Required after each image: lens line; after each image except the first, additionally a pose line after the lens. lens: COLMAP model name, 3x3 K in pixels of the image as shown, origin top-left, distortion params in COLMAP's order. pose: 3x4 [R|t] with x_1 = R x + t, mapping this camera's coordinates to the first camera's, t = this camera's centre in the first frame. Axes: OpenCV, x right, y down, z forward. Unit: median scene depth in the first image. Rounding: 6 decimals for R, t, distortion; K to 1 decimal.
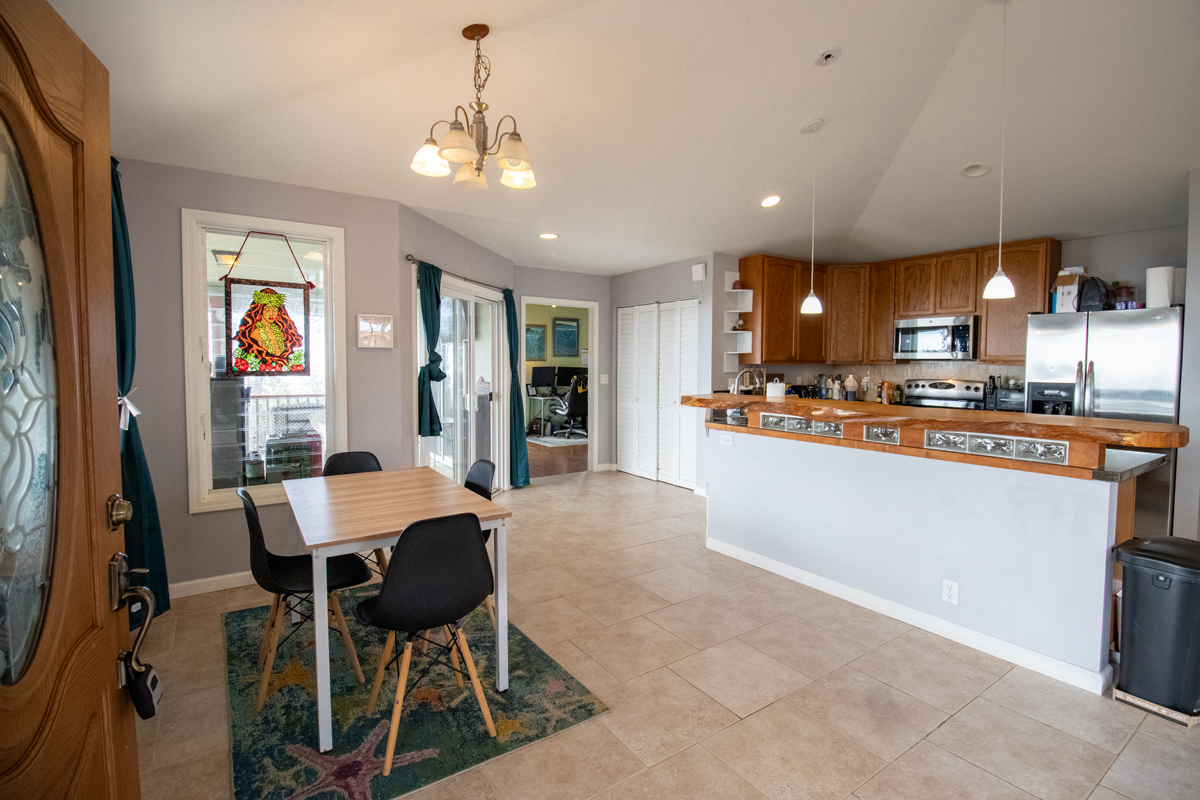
lens RADIAL K [[560.8, 0, 612.3], [0, 560.8, 392.4], [0, 0, 1]] dist [0.003560, -0.016196]
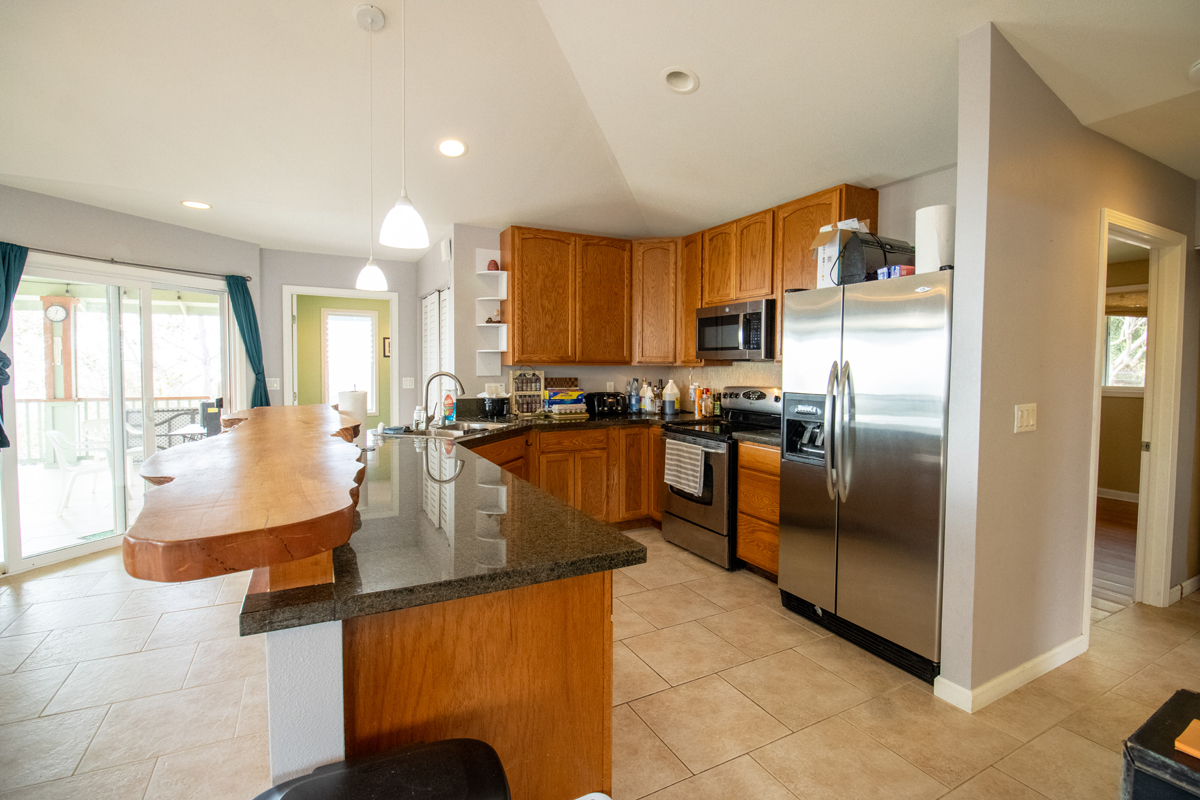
lens RADIAL K [[560.8, 0, 612.3], [0, 560.8, 392.4], [0, 0, 1]] dist [0.003560, -0.016196]
pose [[0.993598, 0.008503, -0.112654, 0.727873], [-0.009317, 0.999934, -0.006702, -0.013208], [0.112589, 0.007709, 0.993612, 0.353313]]
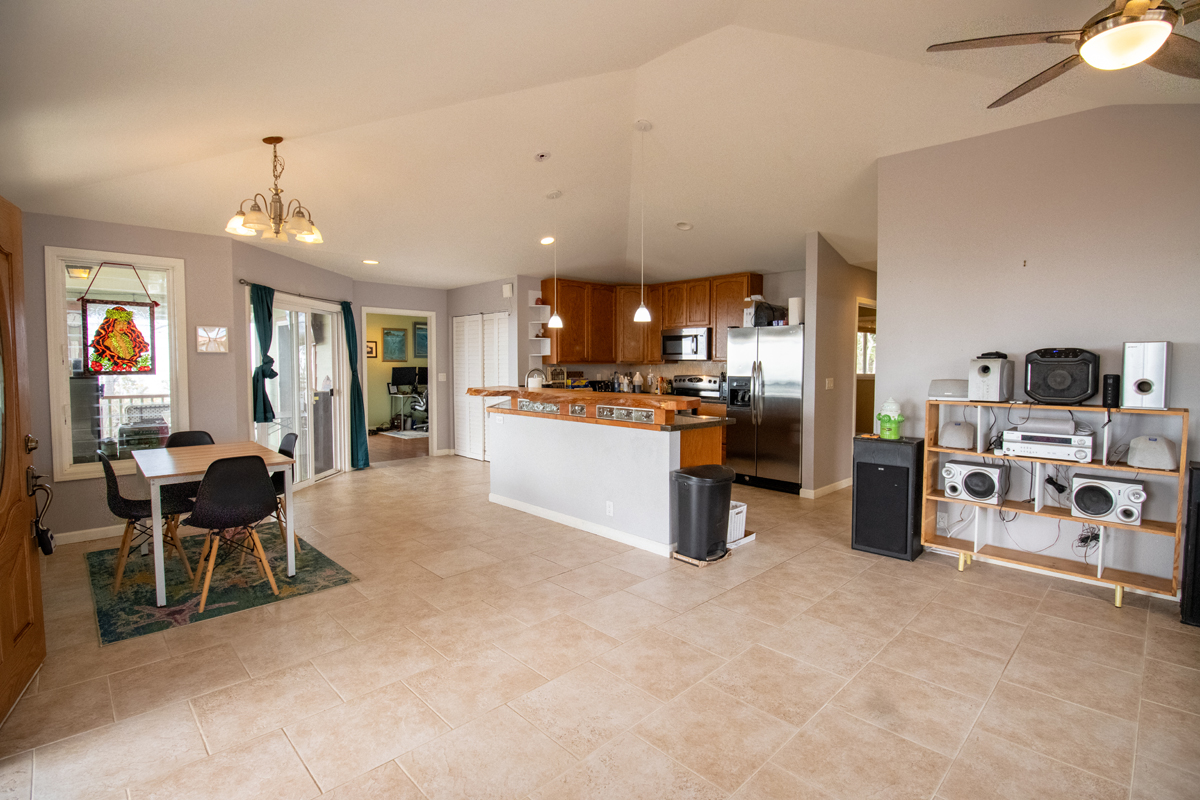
lens RADIAL K [[560.8, 0, 612.3], [0, 560.8, 392.4], [0, 0, 1]] dist [0.003560, -0.016196]
pose [[0.985431, -0.012160, 0.169639, 0.256012], [0.012209, 0.999925, 0.000751, 0.021478], [-0.169635, 0.001331, 0.985506, -0.408216]]
